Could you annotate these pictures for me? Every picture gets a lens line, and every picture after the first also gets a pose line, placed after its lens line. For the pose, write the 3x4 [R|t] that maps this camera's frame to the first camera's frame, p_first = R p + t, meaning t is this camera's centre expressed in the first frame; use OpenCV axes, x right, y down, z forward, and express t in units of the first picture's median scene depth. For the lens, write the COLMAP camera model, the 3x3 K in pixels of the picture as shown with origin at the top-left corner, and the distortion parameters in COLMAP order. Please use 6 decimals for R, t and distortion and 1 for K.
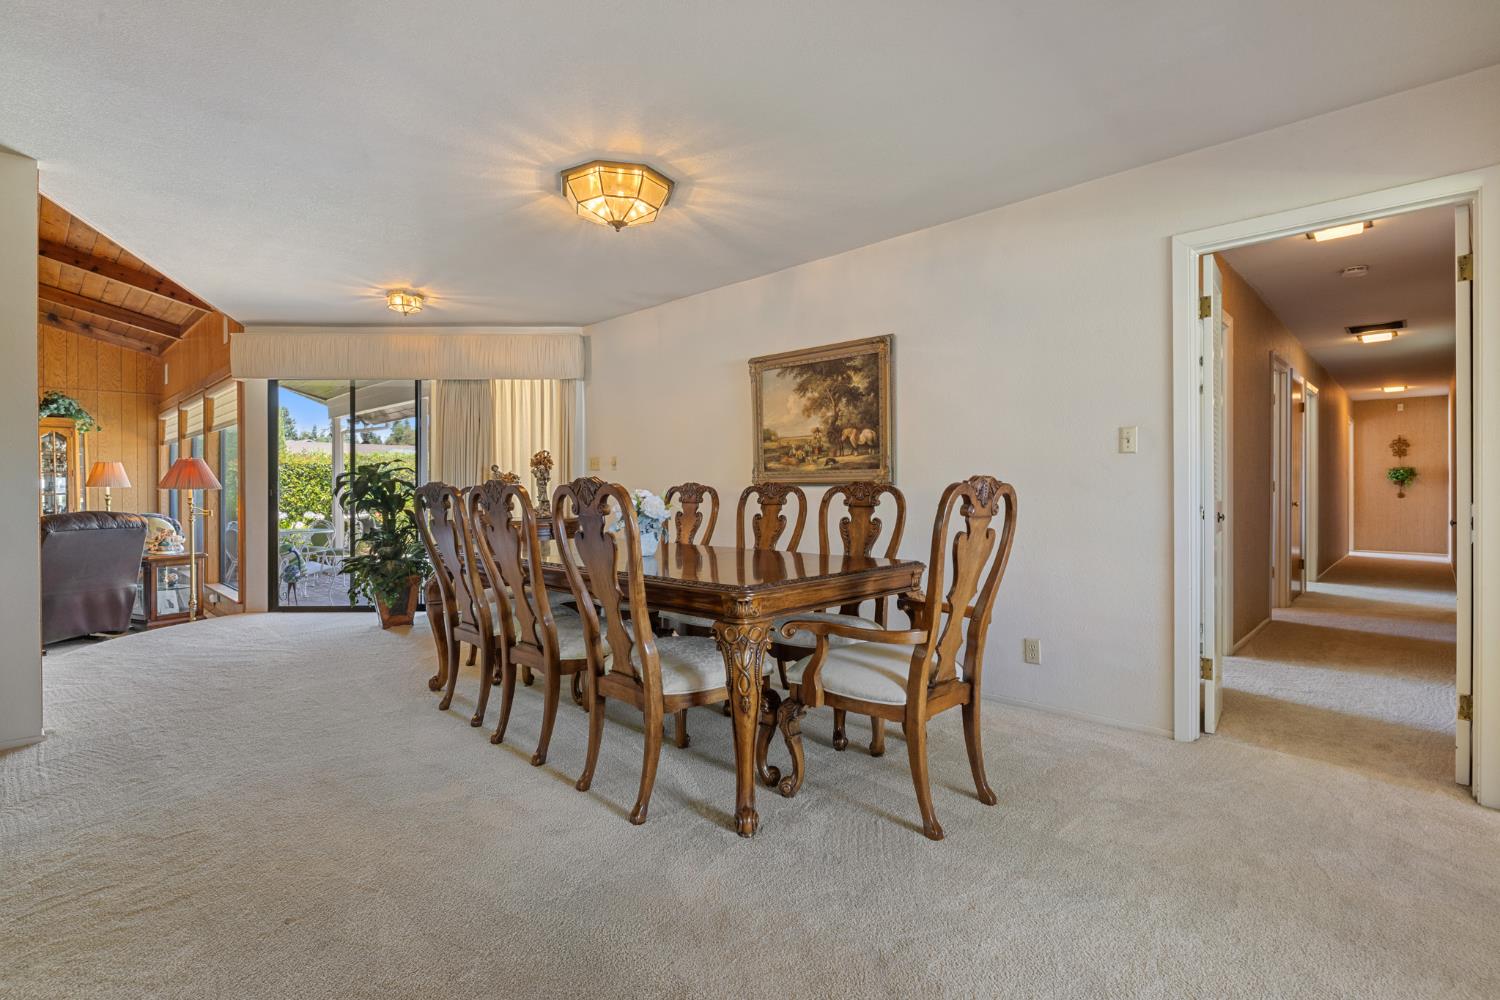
lens RADIAL K [[700.2, 0, 746.0], [0, 700.2, 485.0], [0, 0, 1]] dist [0.000763, 0.000521]
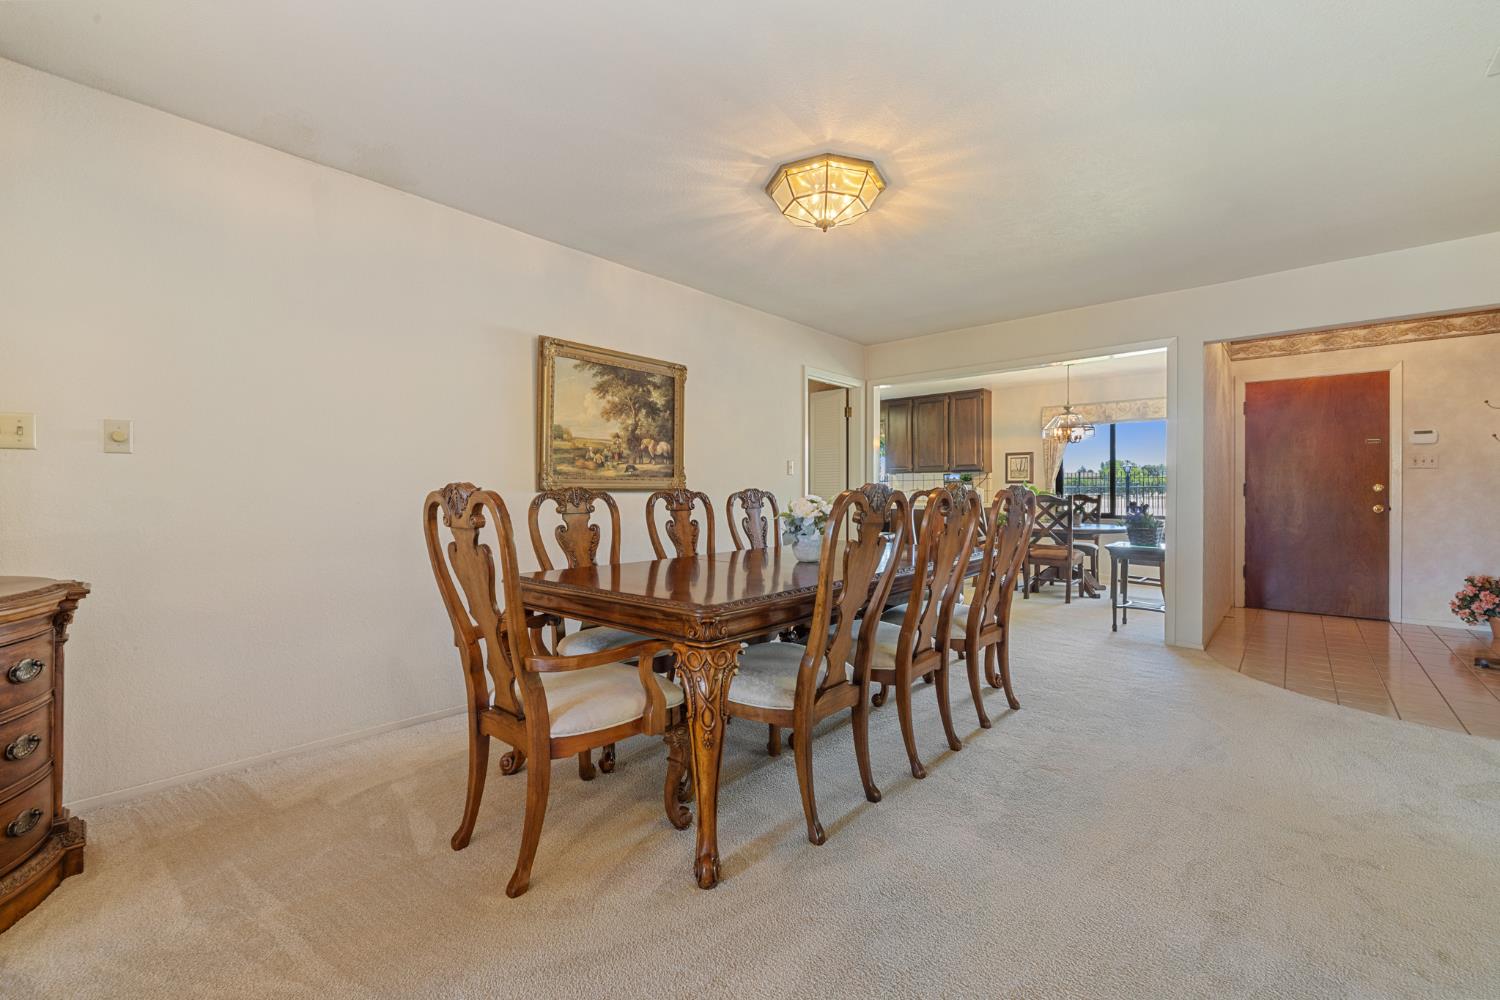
lens RADIAL K [[634.7, 0, 749.8], [0, 634.7, 492.4], [0, 0, 1]] dist [0.002023, 0.000567]
pose [[-0.055327, 0.004097, 0.998460, -0.818046], [-0.000246, 0.999991, -0.004117, 0.005319], [-0.998468, -0.000474, -0.055325, 0.881171]]
